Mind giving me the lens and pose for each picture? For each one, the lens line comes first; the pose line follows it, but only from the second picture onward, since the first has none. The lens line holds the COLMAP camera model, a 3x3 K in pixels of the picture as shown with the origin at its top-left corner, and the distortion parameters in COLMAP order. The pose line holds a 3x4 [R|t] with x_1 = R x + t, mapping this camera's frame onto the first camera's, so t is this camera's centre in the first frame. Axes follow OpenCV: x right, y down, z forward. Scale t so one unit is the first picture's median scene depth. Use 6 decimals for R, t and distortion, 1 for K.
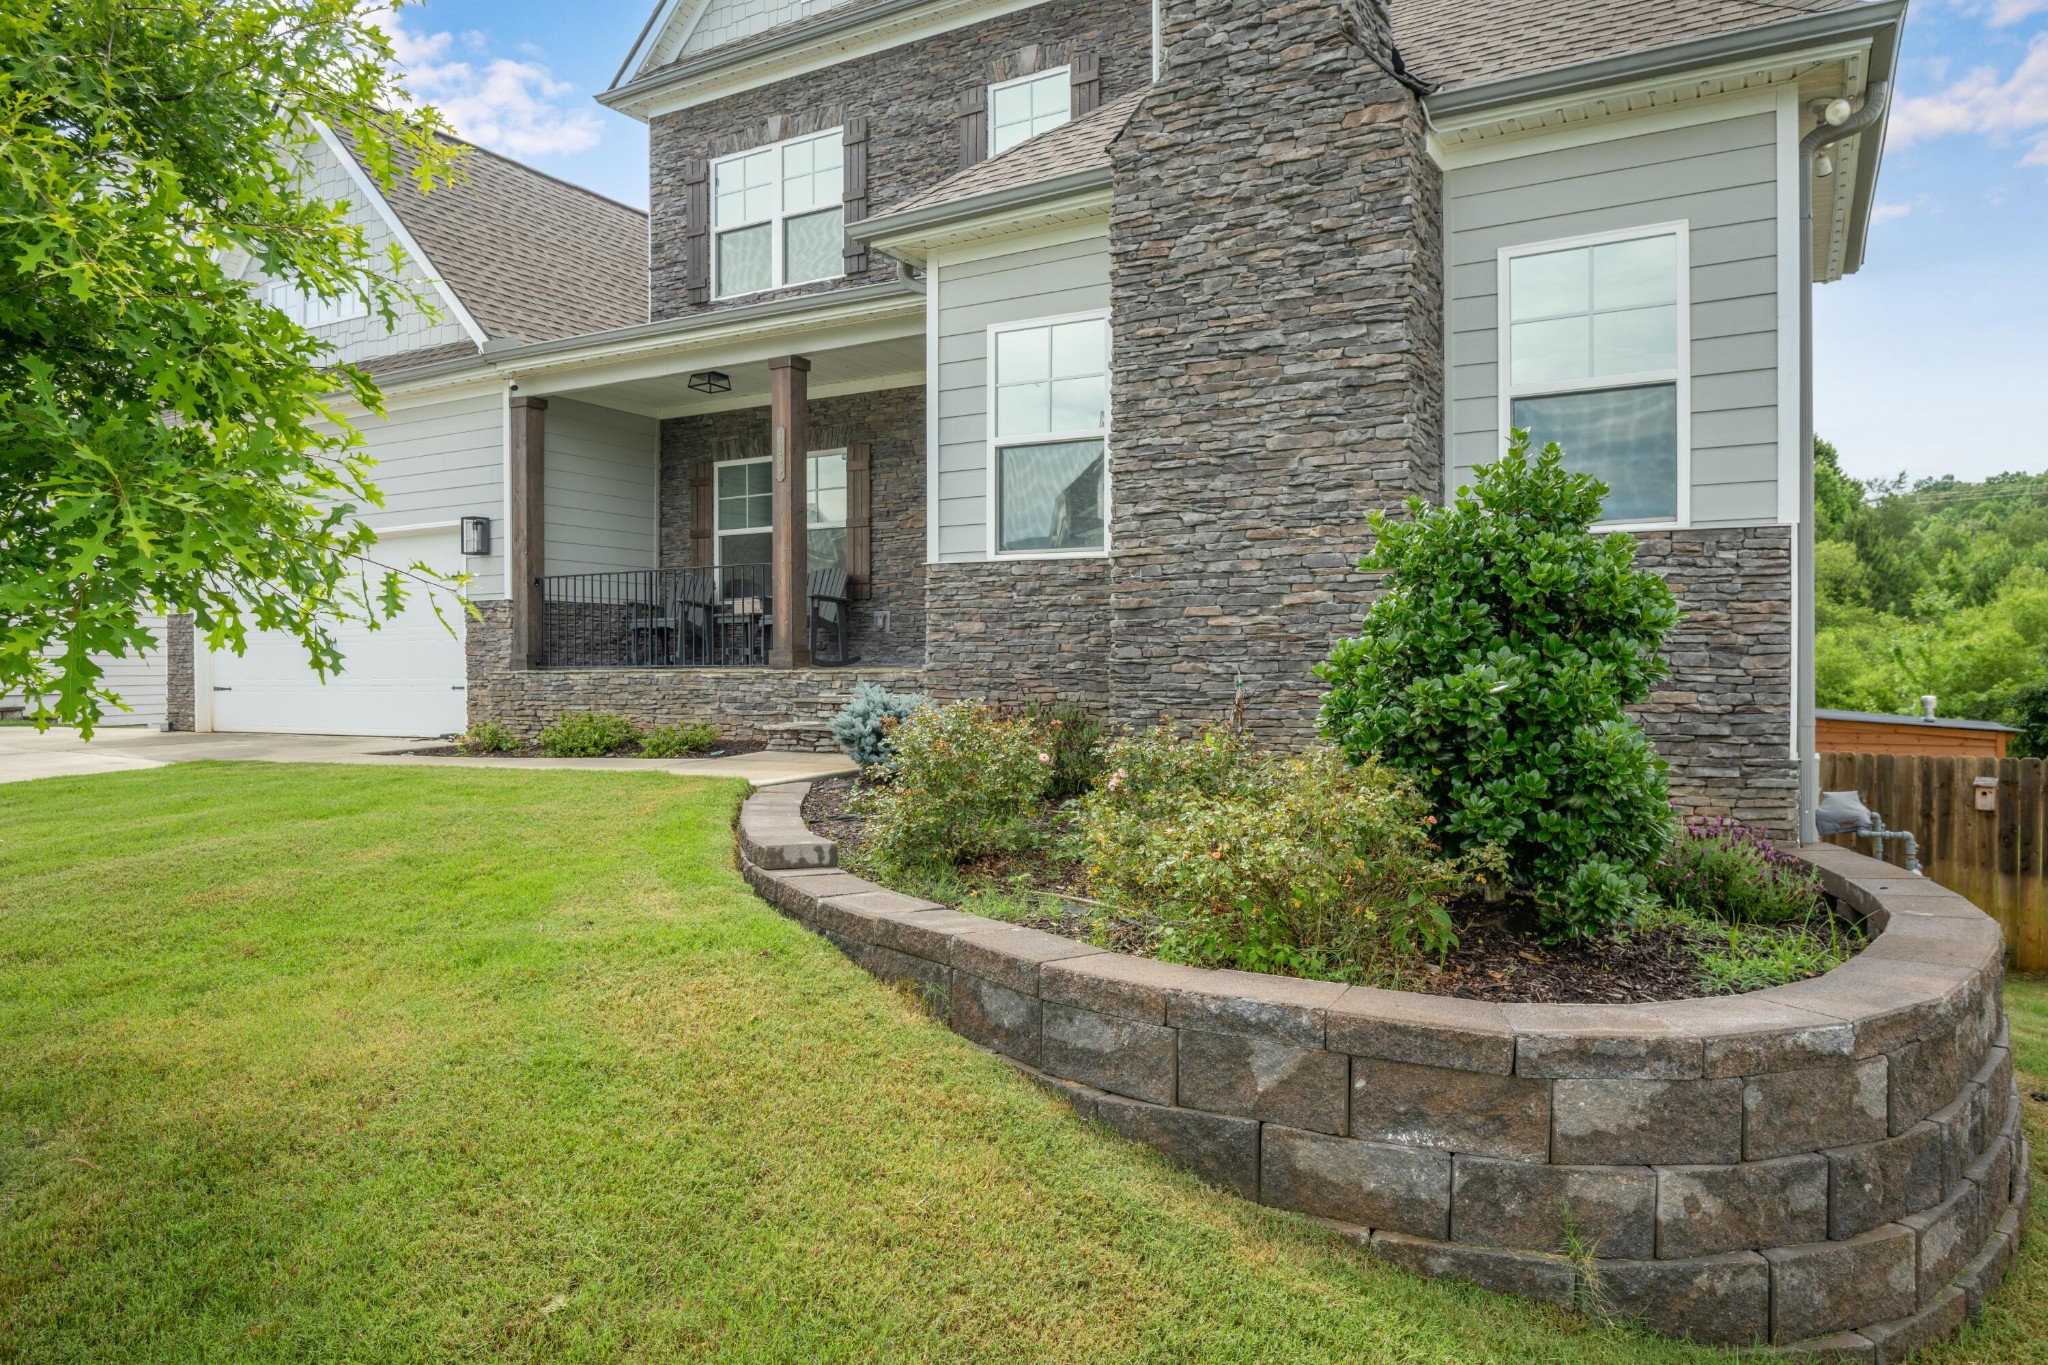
lens RADIAL K [[1322.7, 0, 1024.0], [0, 1322.7, 682.5], [0, 0, 1]] dist [-0.004567, -0.004166]
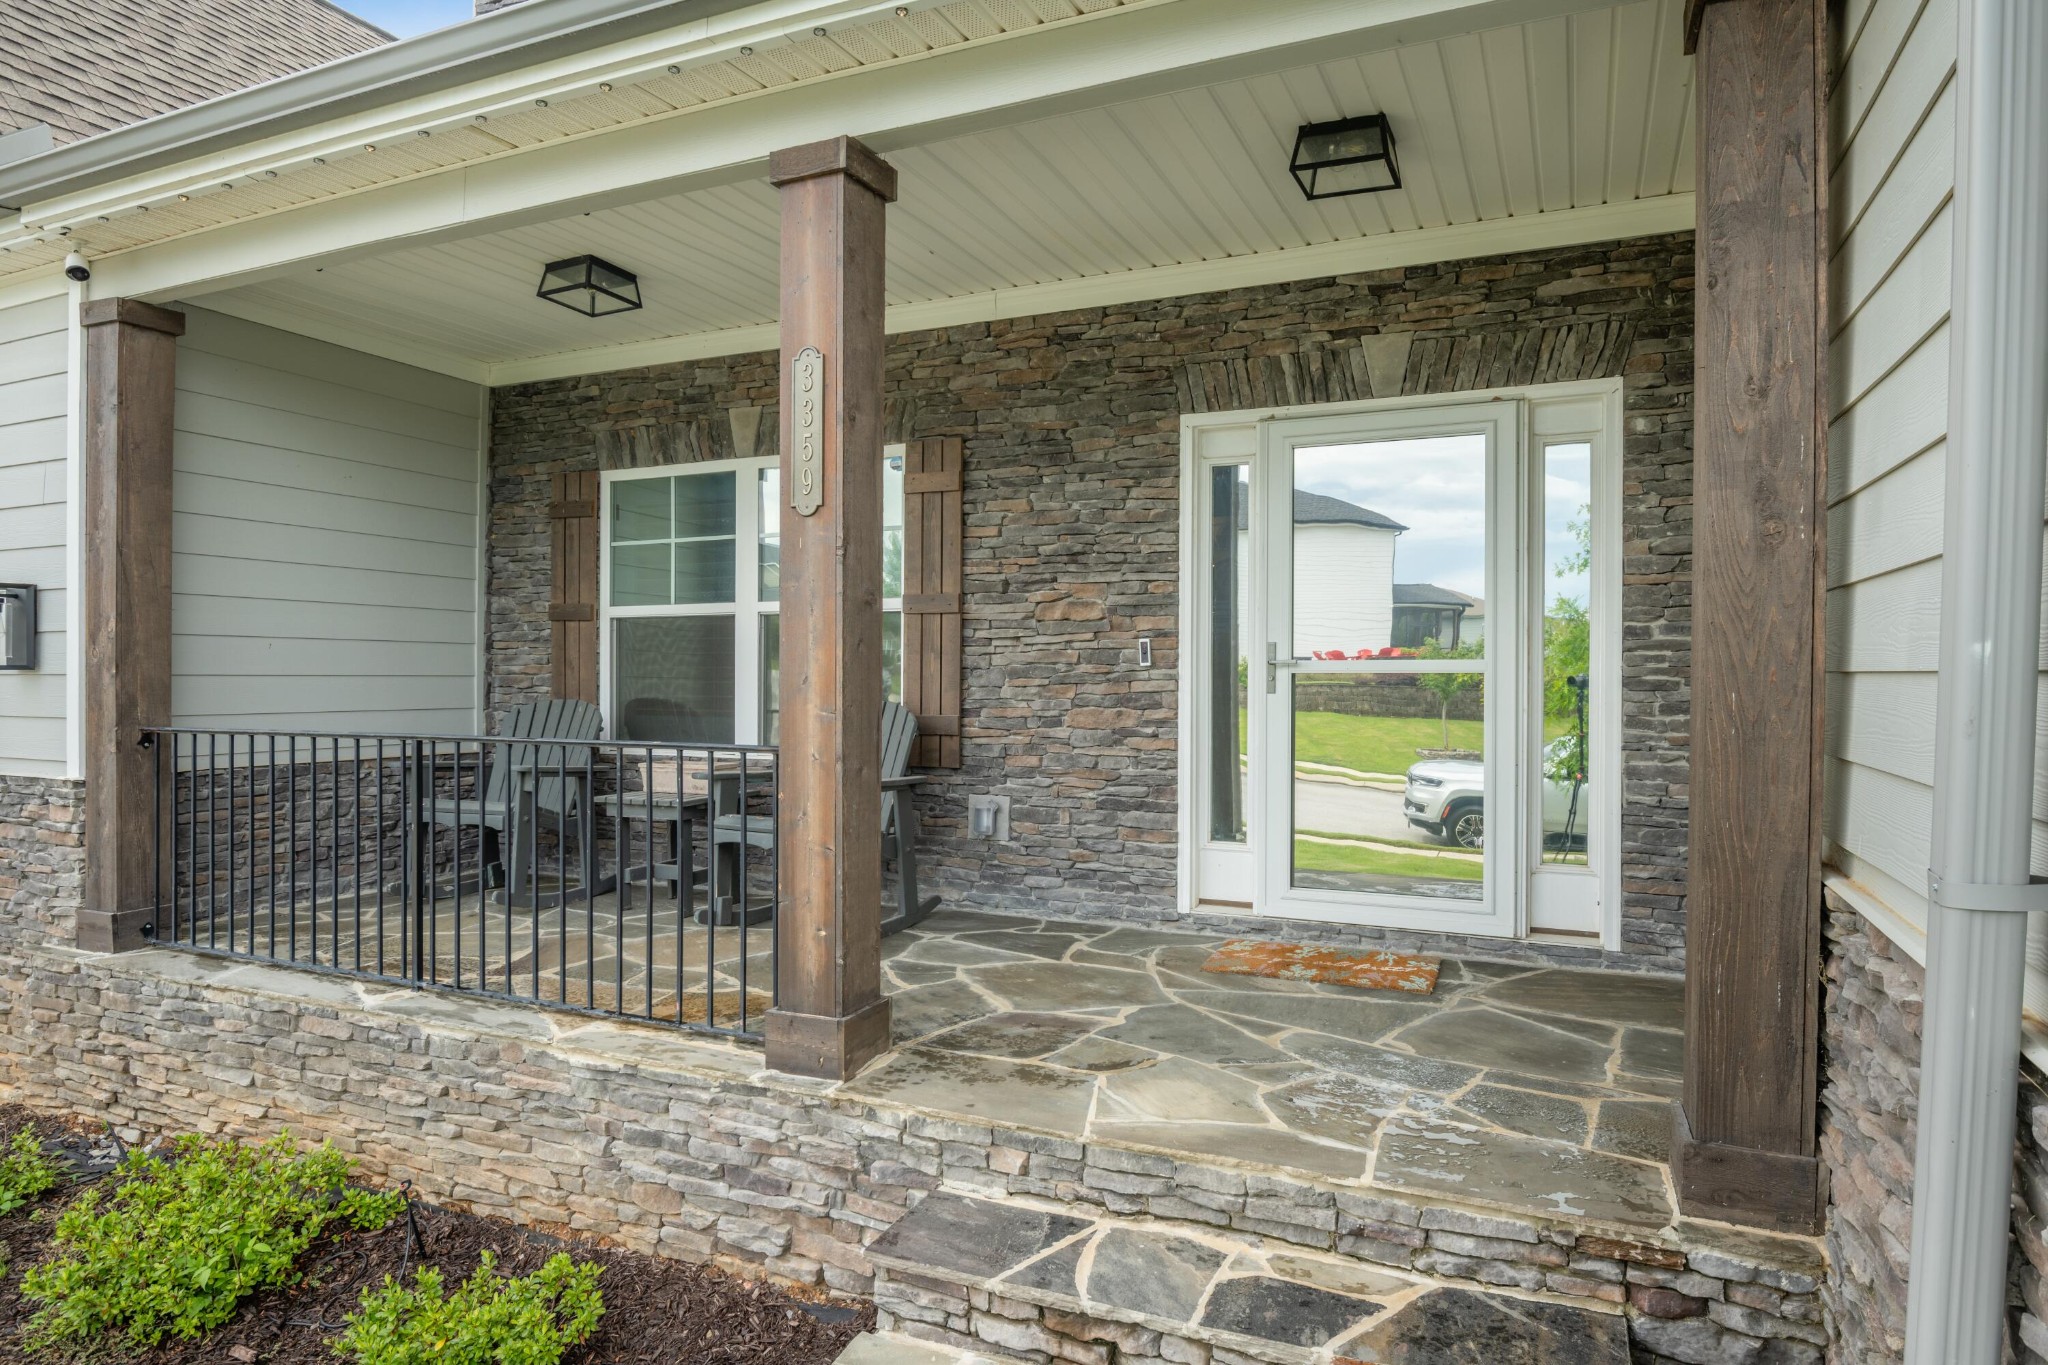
lens RADIAL K [[862.9, 0, 1025.5], [0, 862.9, 611.9], [0, 0, 1]] dist [0.000850, -0.006478]
pose [[0.976604, -0.004525, 0.214996, -0.162037], [0.012682, 0.999250, -0.036578, -0.108813], [-0.214669, 0.038449, 0.975930, 0.710237]]
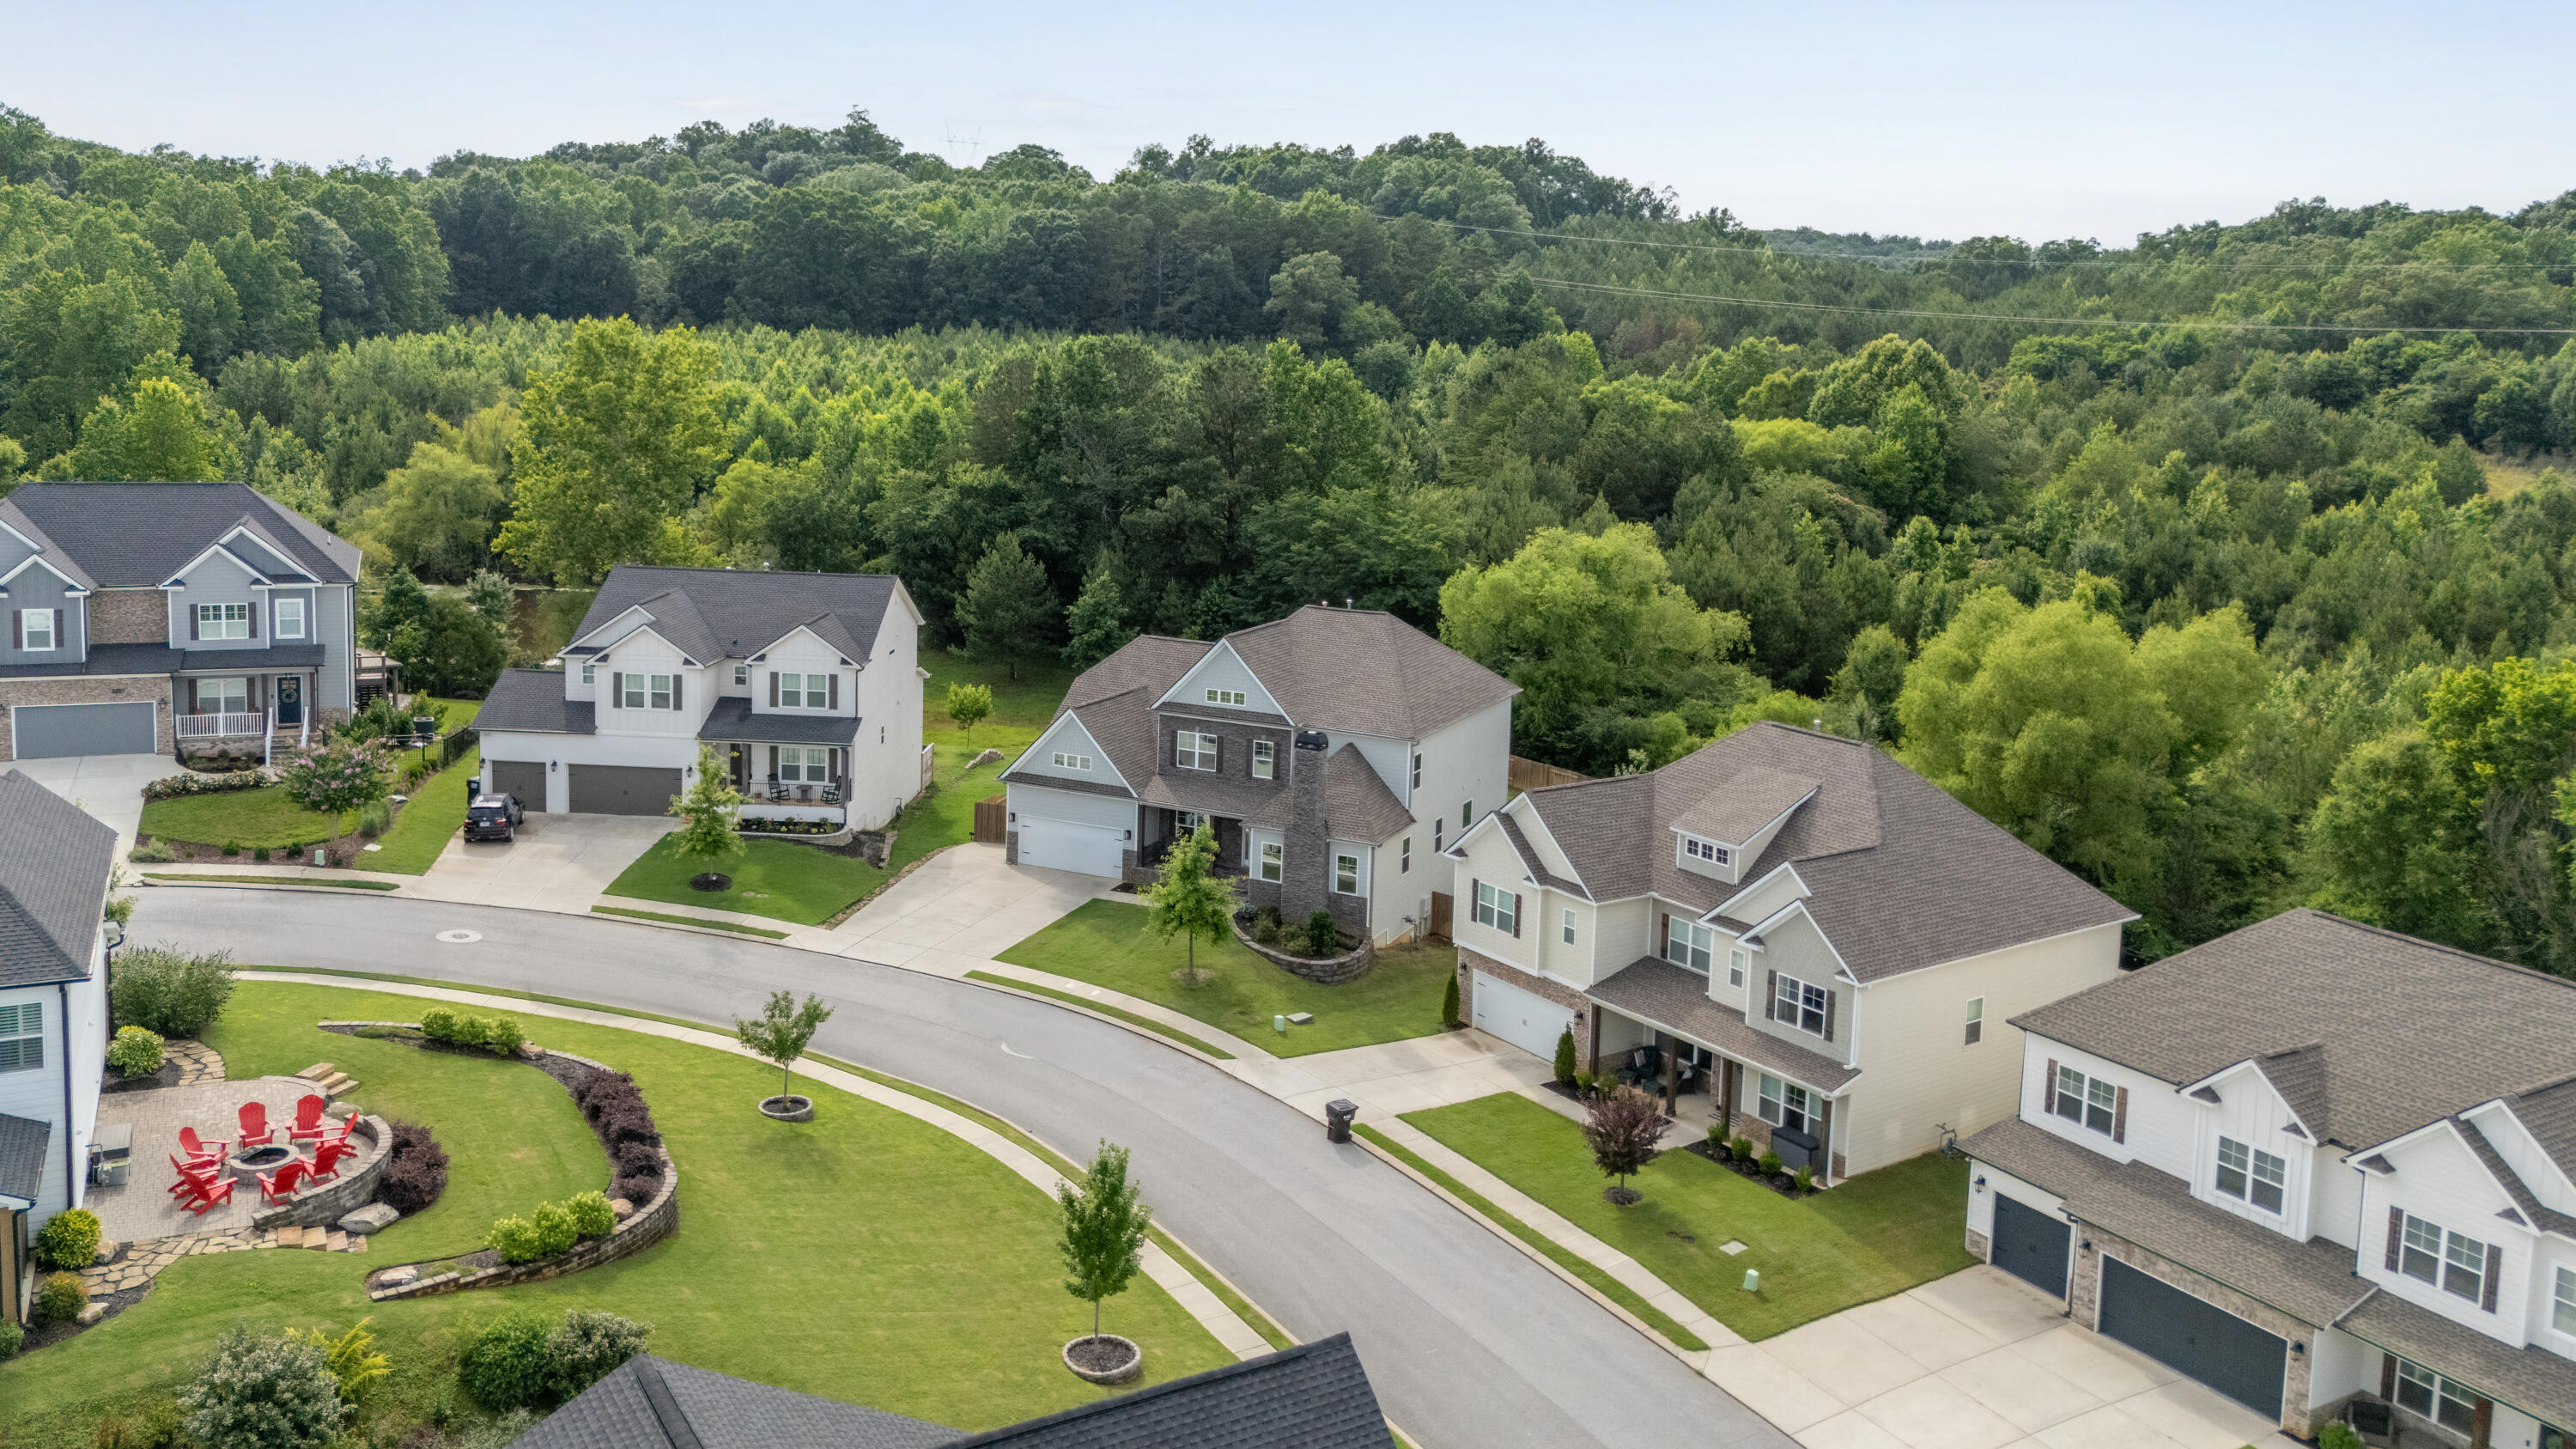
lens RADIAL K [[1823.7, 0, 1207.7], [0, 1823.7, 717.2], [0, 0, 1]] dist [0.050594, -0.064755]
pose [[0.997807, 0.019631, 0.063214, -0.526509], [-0.030222, 0.984770, 0.171216, -1.453920], [-0.058890, -0.172751, 0.983203, -4.559258]]
